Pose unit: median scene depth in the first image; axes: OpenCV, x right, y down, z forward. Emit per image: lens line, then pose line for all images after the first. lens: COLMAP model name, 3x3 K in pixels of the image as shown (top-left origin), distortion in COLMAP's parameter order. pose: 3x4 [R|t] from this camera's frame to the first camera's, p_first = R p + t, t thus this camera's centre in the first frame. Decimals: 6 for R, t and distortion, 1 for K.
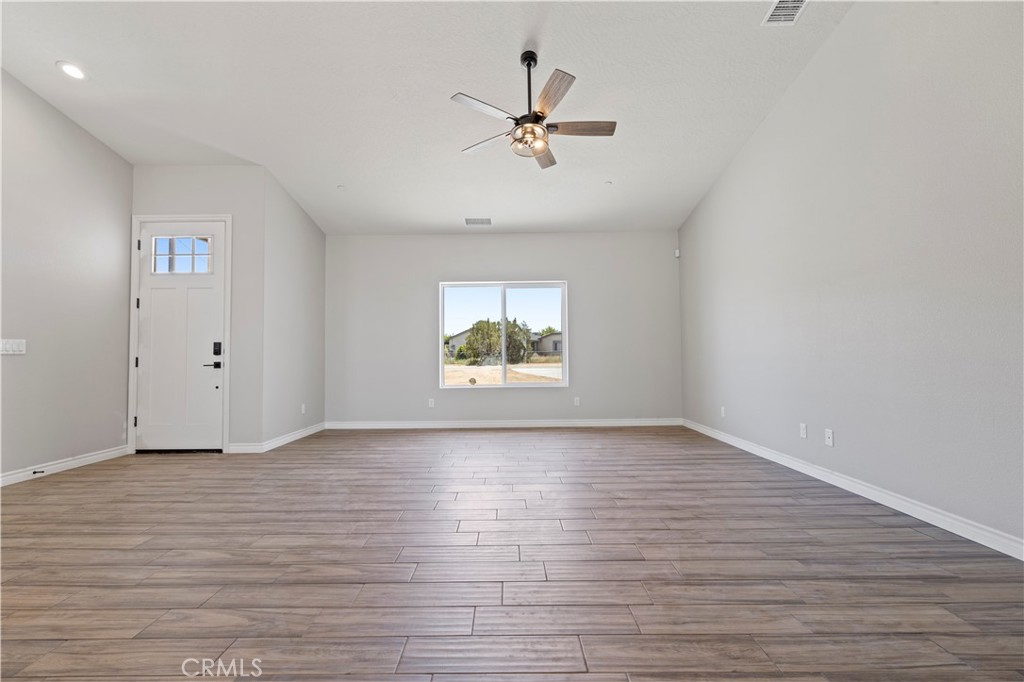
lens RADIAL K [[447.3, 0, 513.3], [0, 447.3, 342.2], [0, 0, 1]] dist [0.001745, -0.000125]
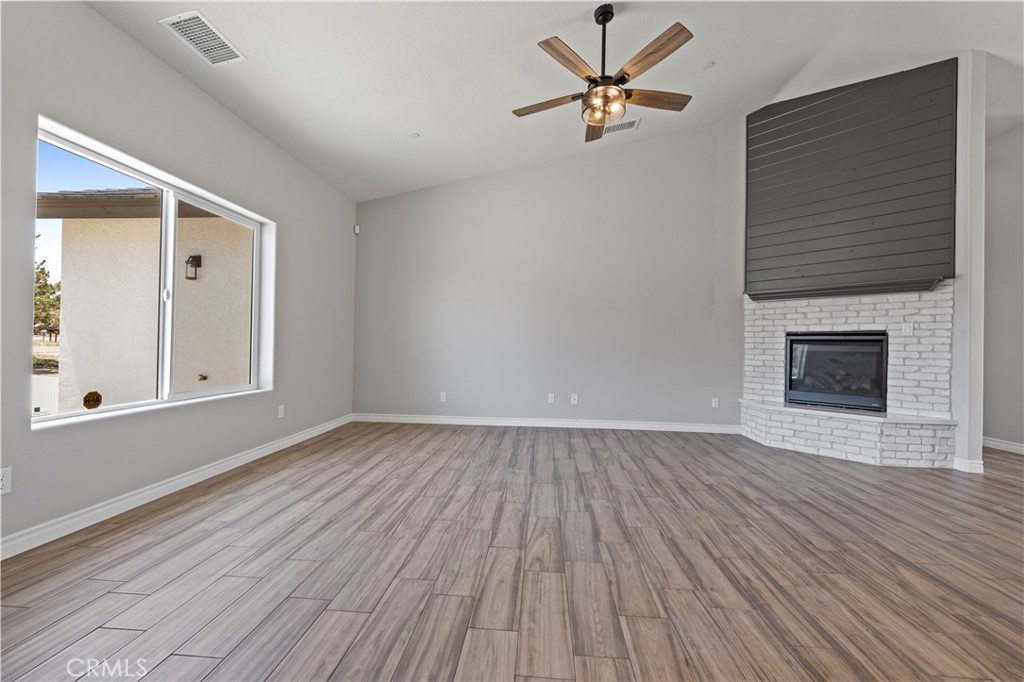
lens RADIAL K [[431.1, 0, 508.9], [0, 431.1, 345.0], [0, 0, 1]] dist [-0.002558, 0.000159]
pose [[0.069268, 0.011645, 0.997530, -0.857597], [-0.046889, 0.998865, -0.008405, 0.044195], [-0.996496, -0.046191, 0.069735, 1.147065]]
